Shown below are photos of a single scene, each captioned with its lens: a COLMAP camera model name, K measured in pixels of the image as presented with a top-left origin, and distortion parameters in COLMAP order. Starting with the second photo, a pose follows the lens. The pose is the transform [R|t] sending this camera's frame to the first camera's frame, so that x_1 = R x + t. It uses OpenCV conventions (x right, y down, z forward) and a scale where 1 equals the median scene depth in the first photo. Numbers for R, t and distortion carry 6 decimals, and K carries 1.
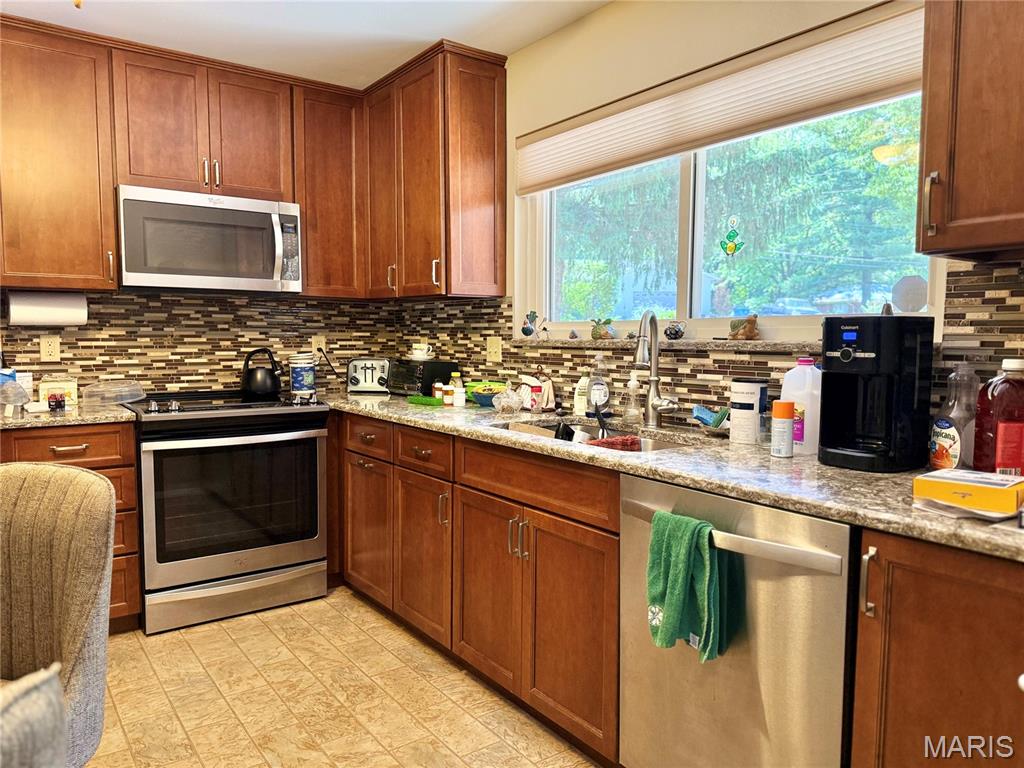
lens RADIAL K [[731.5, 0, 512.0], [0, 731.5, 385.8], [0, 0, 1]] dist [0.000160, -0.000032]
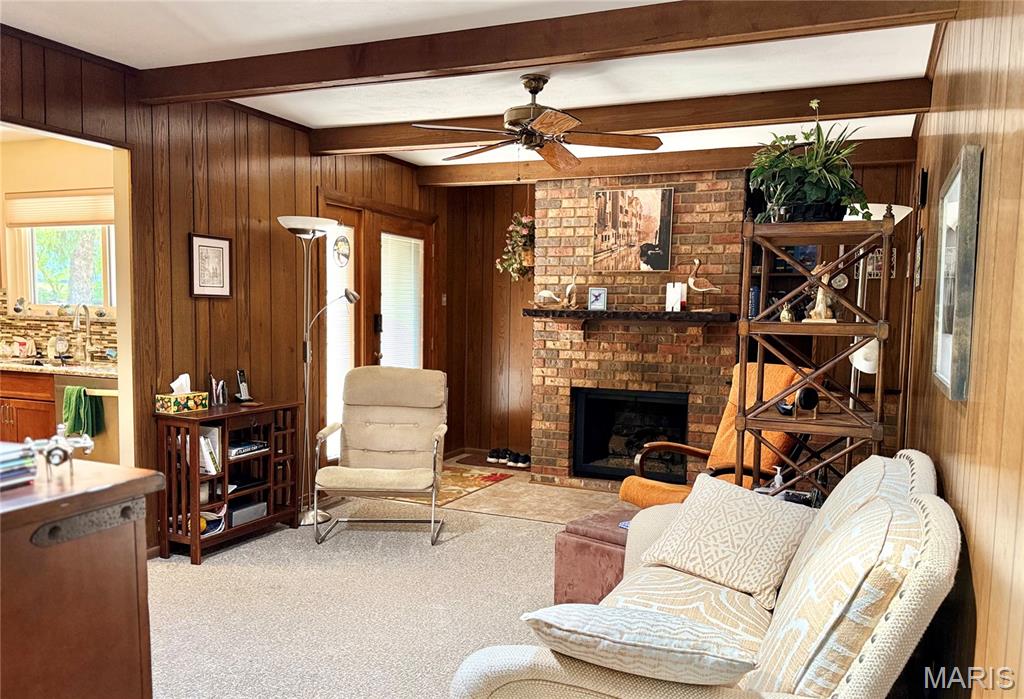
lens RADIAL K [[839.9, 0, 513.8], [0, 839.9, 352.4], [0, 0, 1]] dist [0.041758, 0.002462]
pose [[0.873940, -0.015328, 0.485792, 0.070868], [0.018681, 0.999823, -0.002060, 0.050831], [-0.485675, 0.010876, 0.874072, -1.355919]]
